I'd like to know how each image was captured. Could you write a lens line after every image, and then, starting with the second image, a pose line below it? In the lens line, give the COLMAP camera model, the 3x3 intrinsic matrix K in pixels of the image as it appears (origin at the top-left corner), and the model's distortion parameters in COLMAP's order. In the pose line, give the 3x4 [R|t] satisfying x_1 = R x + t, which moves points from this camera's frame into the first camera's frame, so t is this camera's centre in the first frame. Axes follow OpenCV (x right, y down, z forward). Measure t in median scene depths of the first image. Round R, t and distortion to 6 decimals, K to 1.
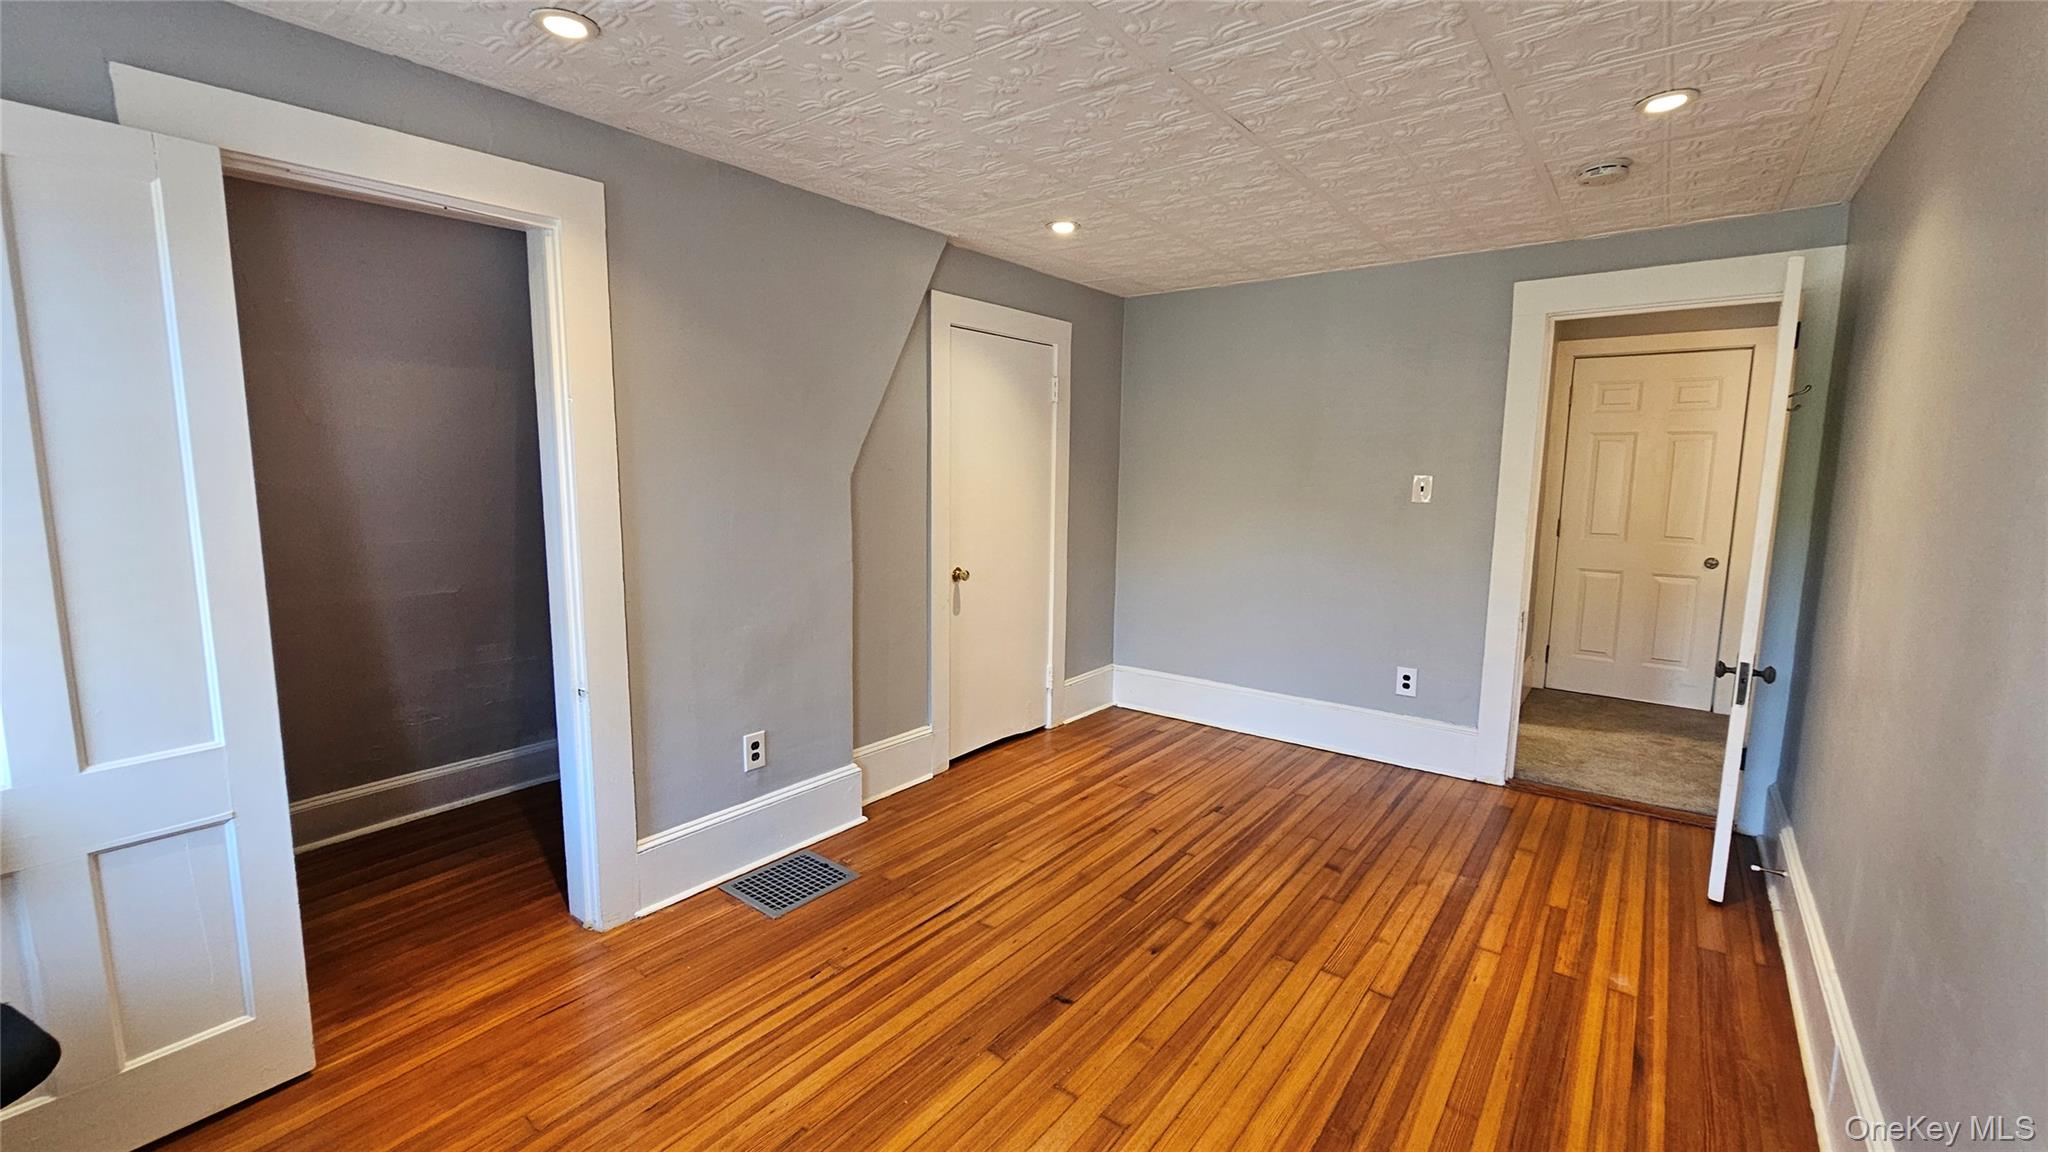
lens RADIAL K [[836.9, 0, 1016.6], [0, 836.9, 571.0], [0, 0, 1]] dist [-0.001804, -0.000188]
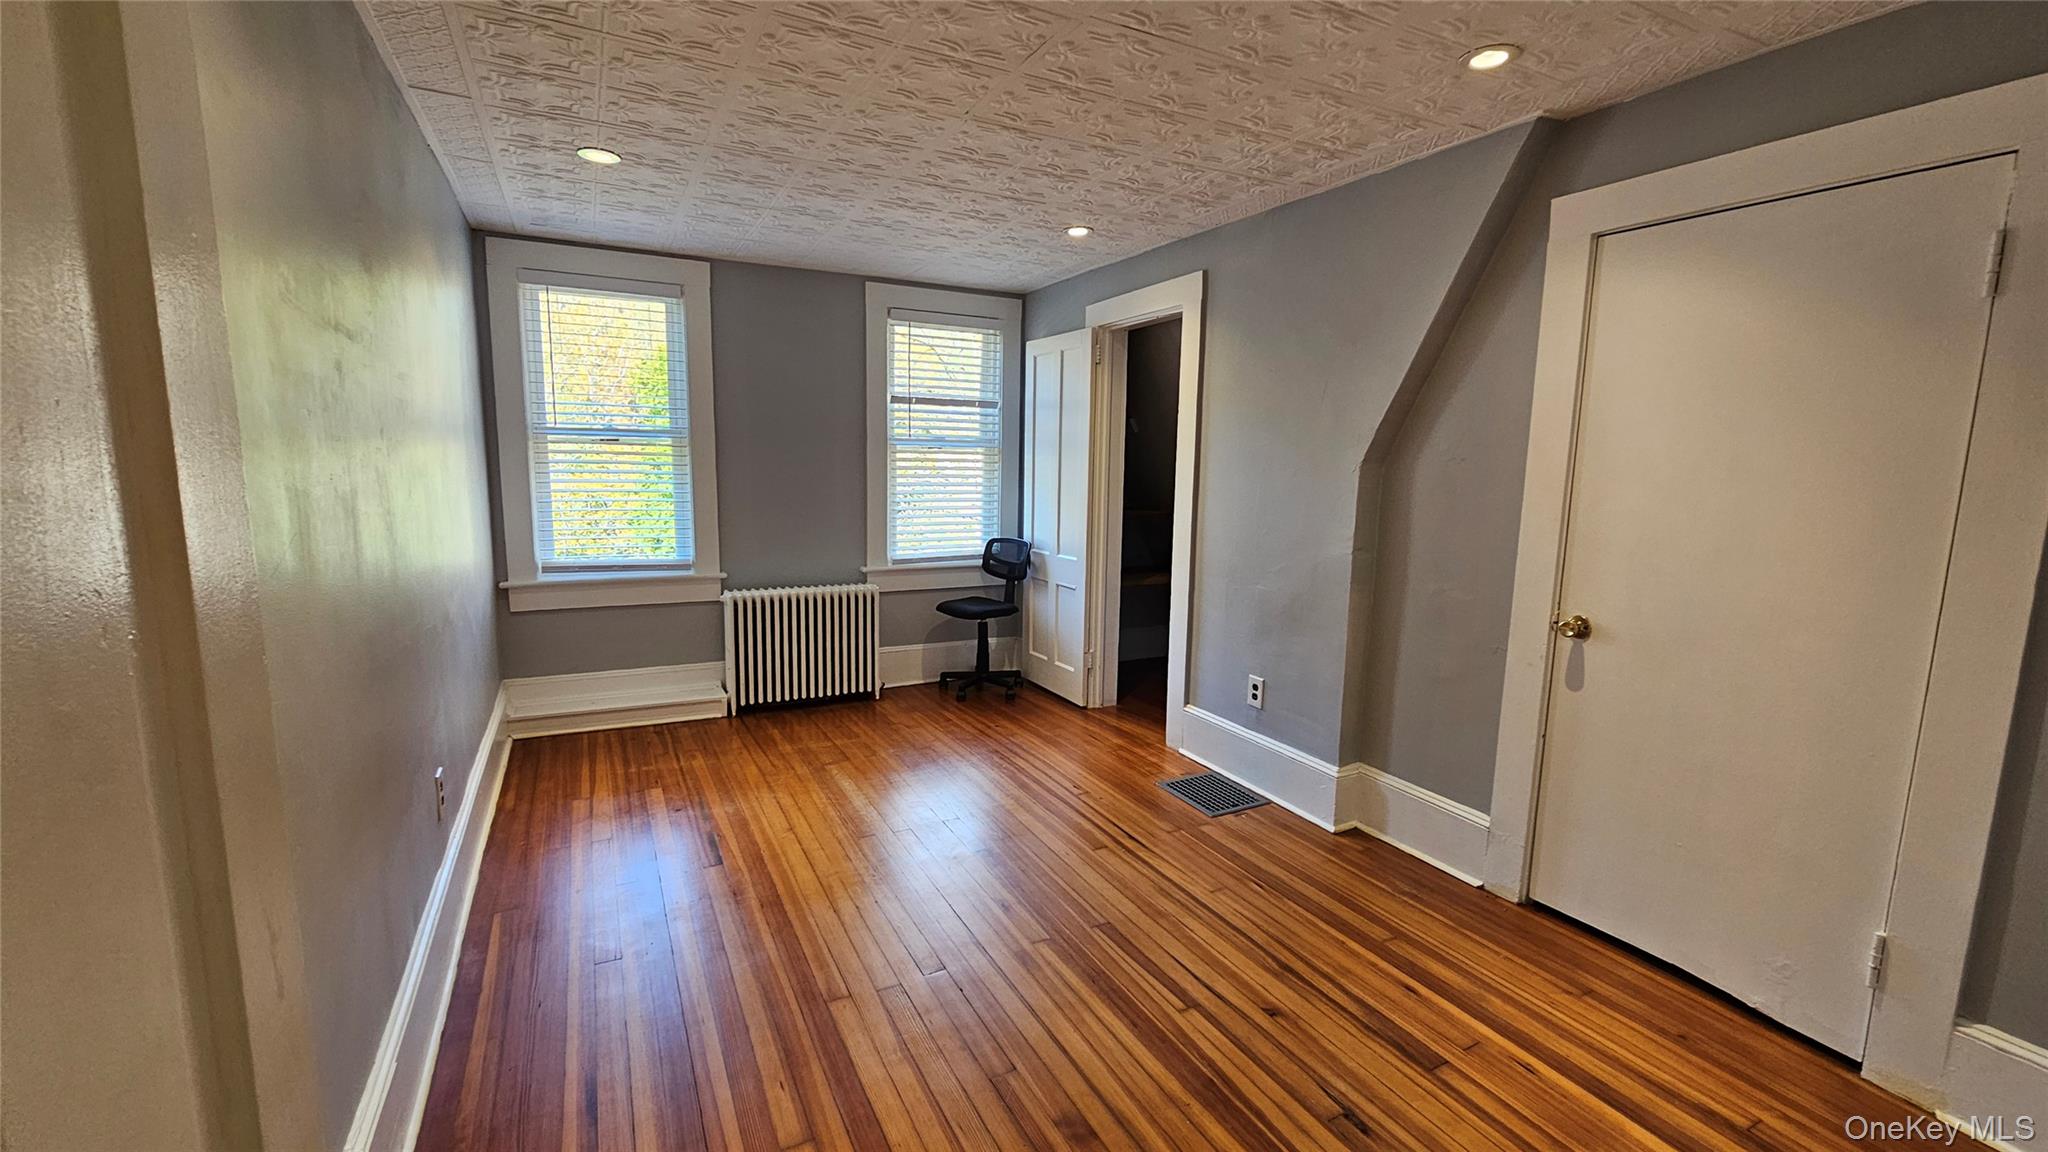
lens RADIAL K [[836.9, 0, 1016.6], [0, 836.9, 571.0], [0, 0, 1]] dist [-0.001804, -0.000188]
pose [[-0.420844, 0.110363, -0.900395, 0.821153], [-0.136387, 0.973591, 0.183082, -0.115890], [0.896822, 0.199851, -0.394678, 1.044504]]
